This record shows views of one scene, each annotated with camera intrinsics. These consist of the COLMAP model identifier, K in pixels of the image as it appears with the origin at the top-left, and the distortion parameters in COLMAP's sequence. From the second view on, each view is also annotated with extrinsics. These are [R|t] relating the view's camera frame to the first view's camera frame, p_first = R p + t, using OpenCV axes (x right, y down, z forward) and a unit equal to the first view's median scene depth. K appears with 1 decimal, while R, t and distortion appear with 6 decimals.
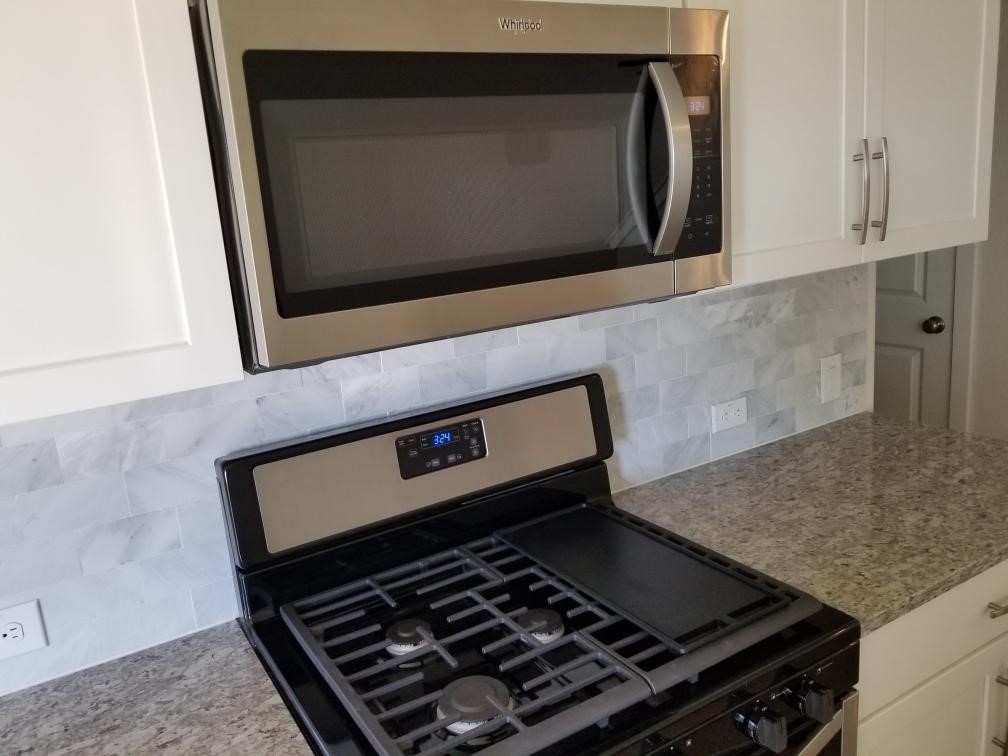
lens RADIAL K [[813.0, 0, 504.0], [0, 813.0, 378.0], [0, 0, 1]] dist [0.094625, -0.154417]
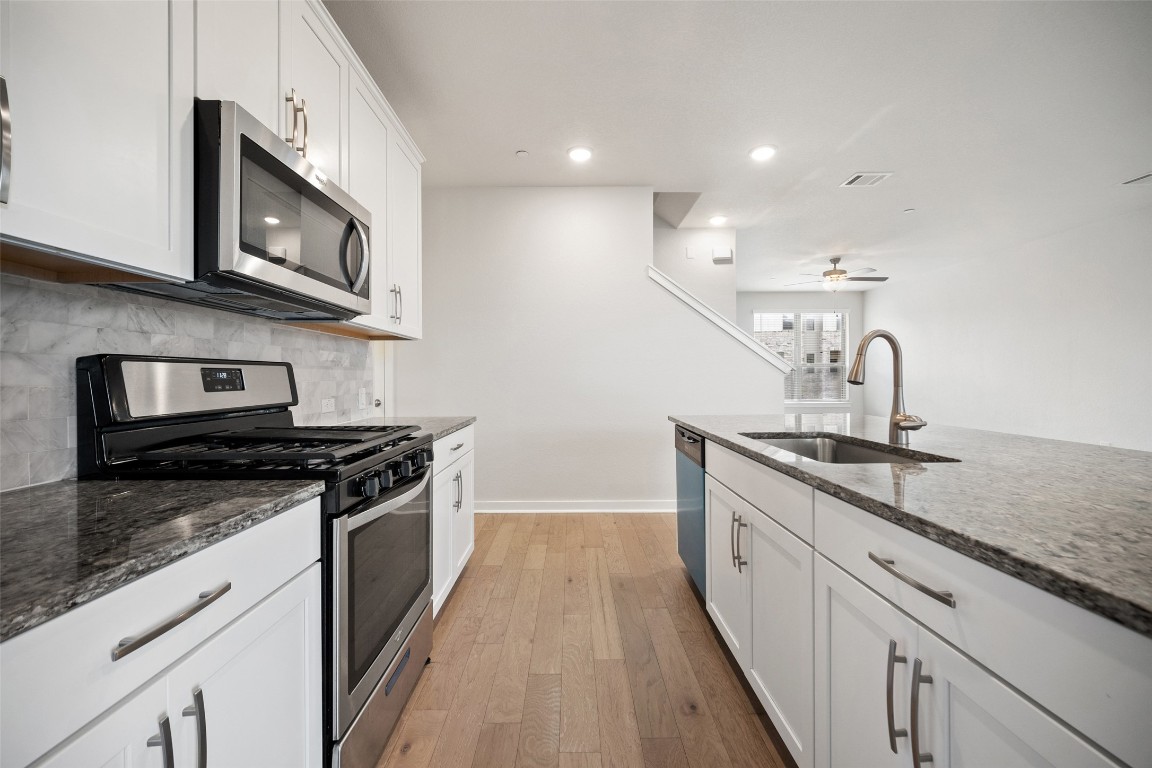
lens RADIAL K [[459.3, 0, 576.0], [0, 459.3, 384.0], [0, 0, 1]] dist [-0.001455, 0.000068]
pose [[0.506215, 0.079279, 0.858756, -0.531279], [0.138958, 0.975257, -0.171946, 0.364342], [-0.851139, 0.206372, 0.482673, -0.125320]]
